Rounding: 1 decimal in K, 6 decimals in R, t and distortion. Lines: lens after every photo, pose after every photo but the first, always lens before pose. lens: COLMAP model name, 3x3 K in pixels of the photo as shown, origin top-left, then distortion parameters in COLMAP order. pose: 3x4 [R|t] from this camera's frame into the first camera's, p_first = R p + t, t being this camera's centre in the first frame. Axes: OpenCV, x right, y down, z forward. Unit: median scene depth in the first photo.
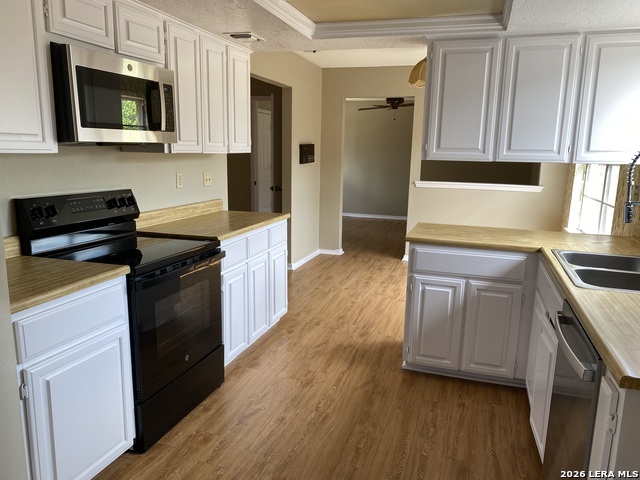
lens RADIAL K [[491.9, 0, 320.0], [0, 491.9, 241.6], [0, 0, 1]] dist [0.021302, -0.009909]
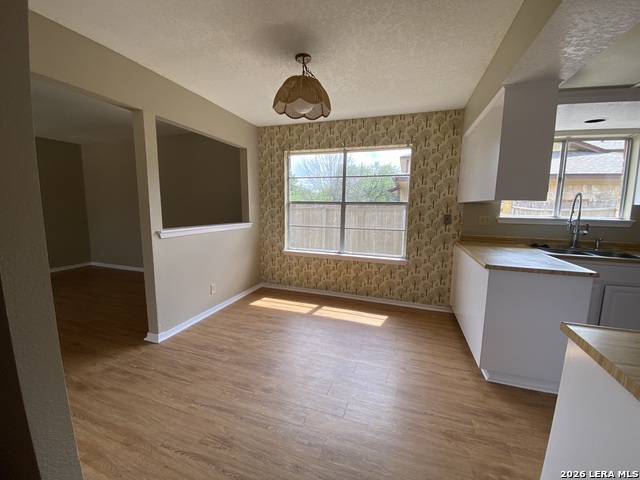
lens RADIAL K [[259.2, 0, 320.7], [0, 259.2, 238.1], [0, 0, 1]] dist [0.010707, -0.003368]
pose [[0.015237, -0.144714, 0.989356, -0.274533], [0.168253, 0.975733, 0.140130, -0.190070], [-0.985626, 0.164327, 0.039215, 1.137266]]
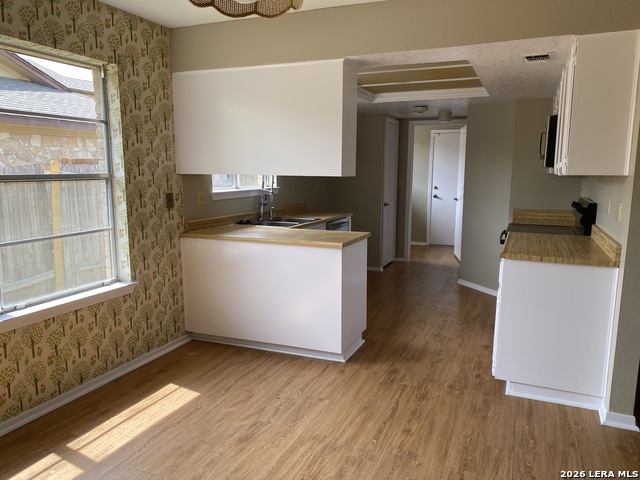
lens RADIAL K [[491.9, 0, 318.2], [0, 491.9, 242.8], [0, 0, 1]] dist [0.021302, -0.009909]
pose [[-0.995461, -0.036808, 0.087768, 0.144063], [-0.005523, 0.942973, 0.332823, -0.307251], [-0.095013, 0.330828, -0.938896, 1.653217]]
